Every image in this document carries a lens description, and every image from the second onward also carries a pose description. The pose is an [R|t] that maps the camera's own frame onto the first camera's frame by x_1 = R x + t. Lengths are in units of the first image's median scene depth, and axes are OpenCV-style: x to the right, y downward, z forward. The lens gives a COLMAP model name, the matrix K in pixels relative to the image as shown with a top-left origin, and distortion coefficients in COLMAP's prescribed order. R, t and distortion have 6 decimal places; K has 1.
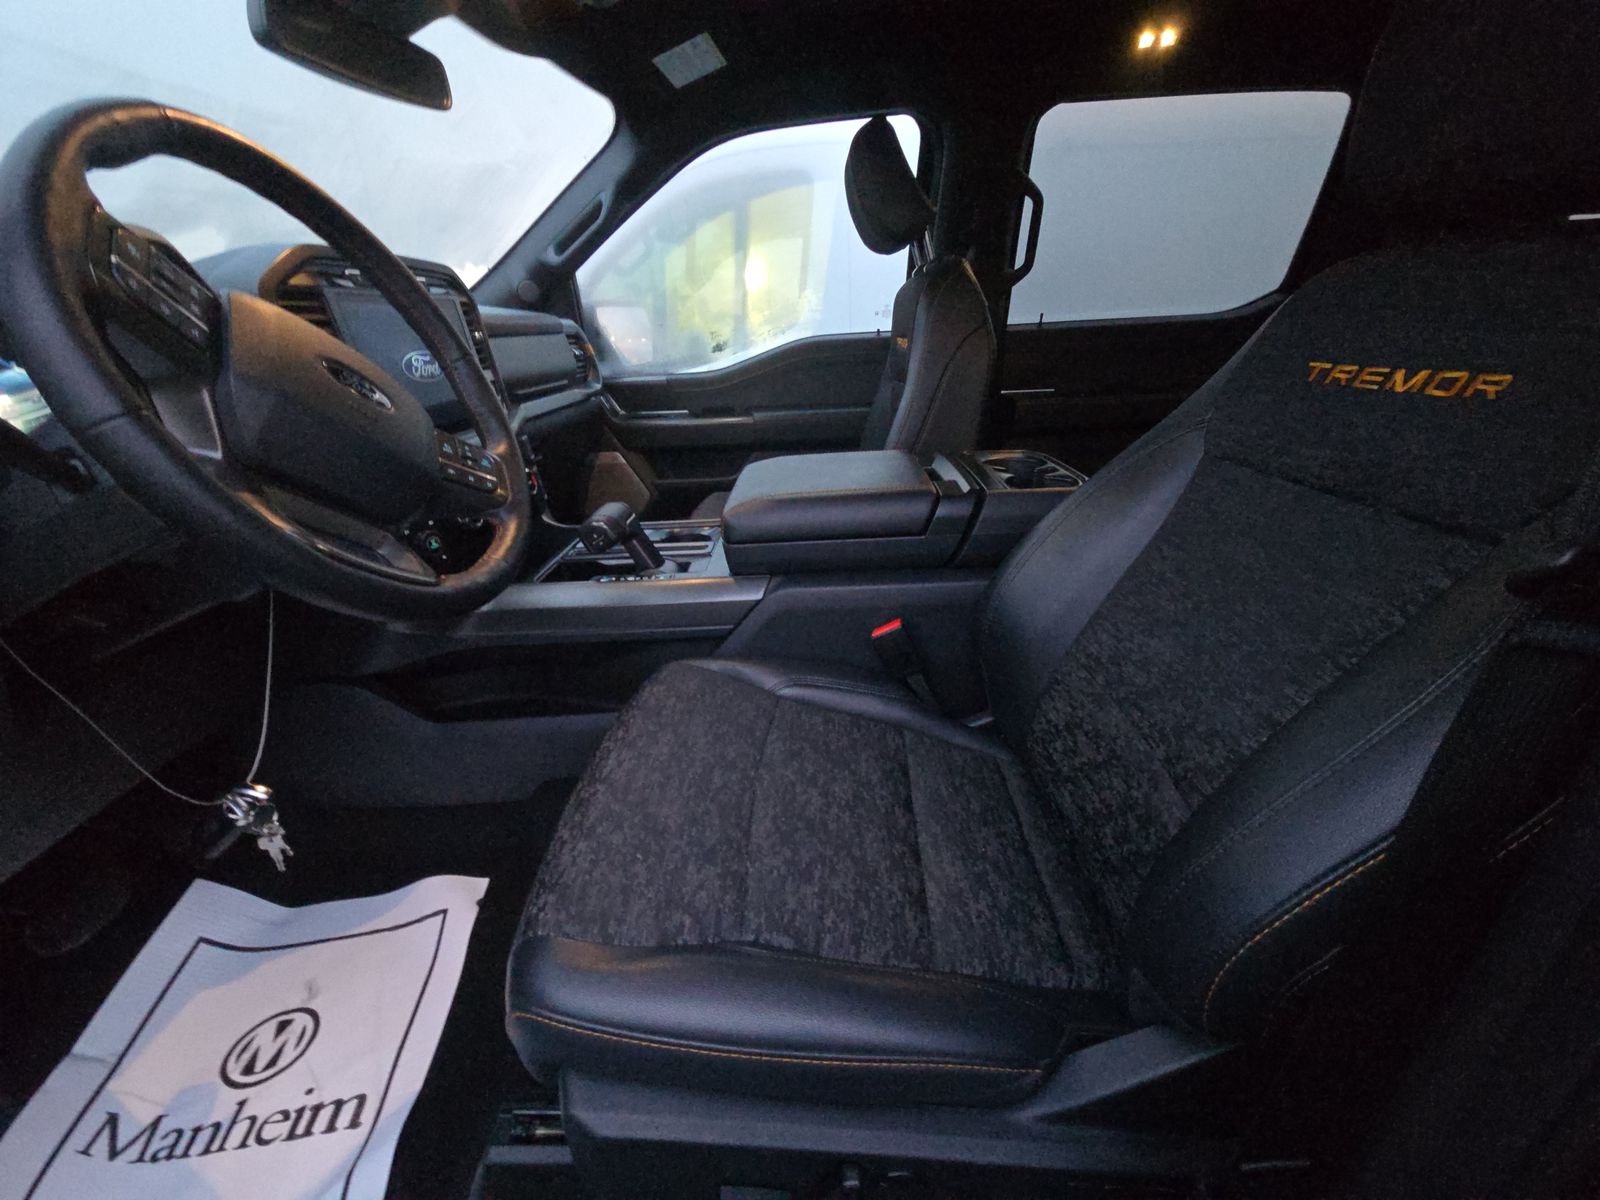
lens RADIAL K [[660.6, 0, 800.8], [0, 660.6, 598.3], [0, 0, 1]] dist [0.020756, -0.000188]
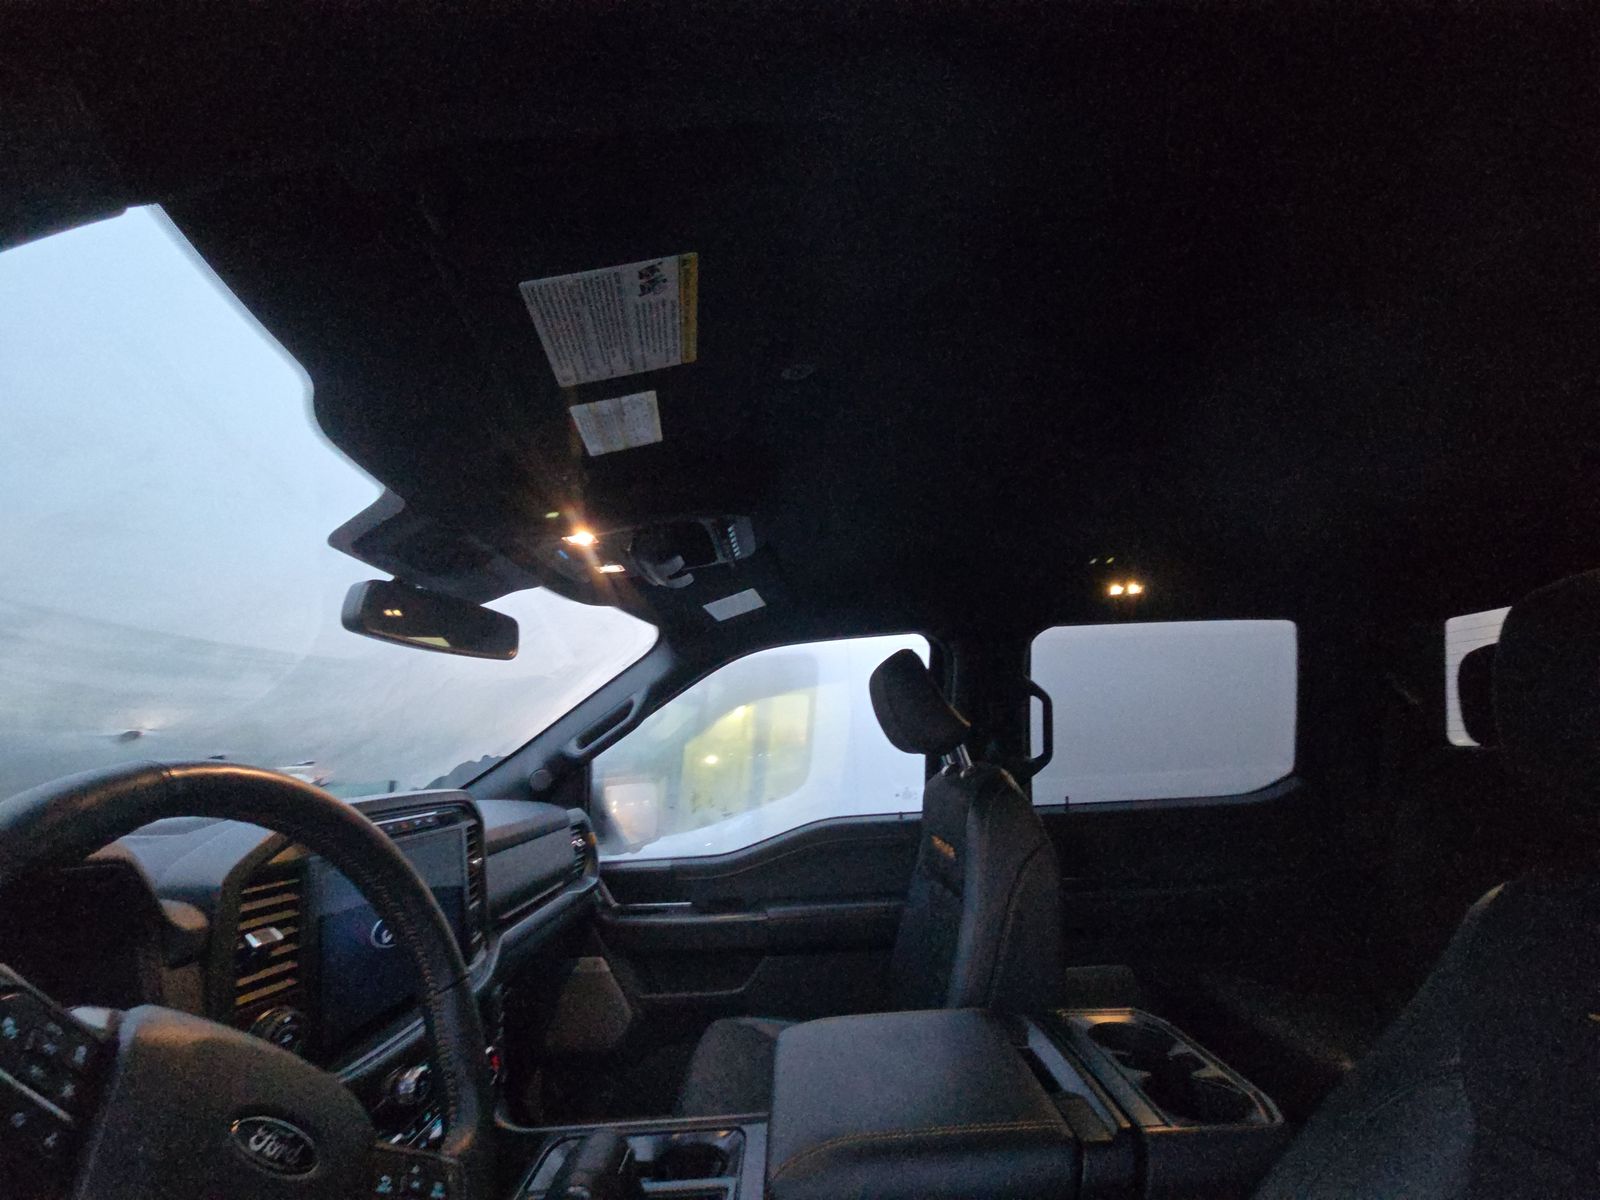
lens RADIAL K [[660.6, 0, 800.8], [0, 660.6, 598.3], [0, 0, 1]] dist [0.020756, -0.000188]
pose [[0.999511, 0.008604, 0.030056, -0.066346], [0.010248, 0.818087, -0.575004, -0.125839], [-0.029536, 0.575031, 0.817598, 0.056620]]
